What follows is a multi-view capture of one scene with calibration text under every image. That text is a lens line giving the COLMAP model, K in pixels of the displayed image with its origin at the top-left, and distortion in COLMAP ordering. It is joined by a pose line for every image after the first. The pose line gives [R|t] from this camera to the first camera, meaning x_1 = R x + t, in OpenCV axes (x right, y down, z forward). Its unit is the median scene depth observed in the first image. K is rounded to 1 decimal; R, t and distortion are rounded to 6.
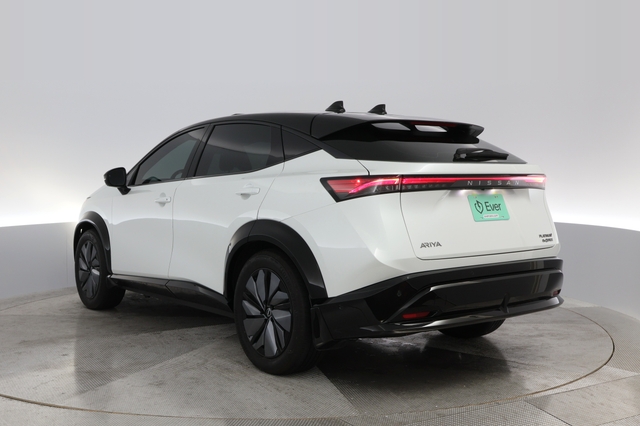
lens RADIAL K [[534.6, 0, 318.7], [0, 534.6, 214.5], [0, 0, 1]] dist [-0.012019, -0.006641]
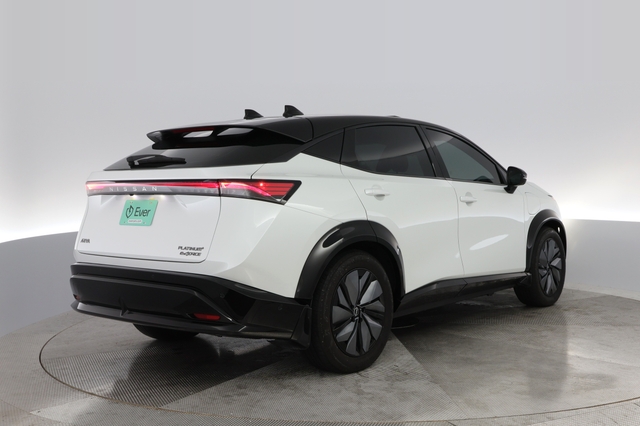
lens RADIAL K [[534.6, 0, 318.6], [0, 534.6, 211.2], [0, 0, 1]] dist [-0.012019, -0.006641]
pose [[0.592985, 0.053162, -0.803457, 0.998836], [-0.053597, 0.998211, 0.026492, -0.045809], [0.803428, 0.027353, 0.594773, 0.496966]]
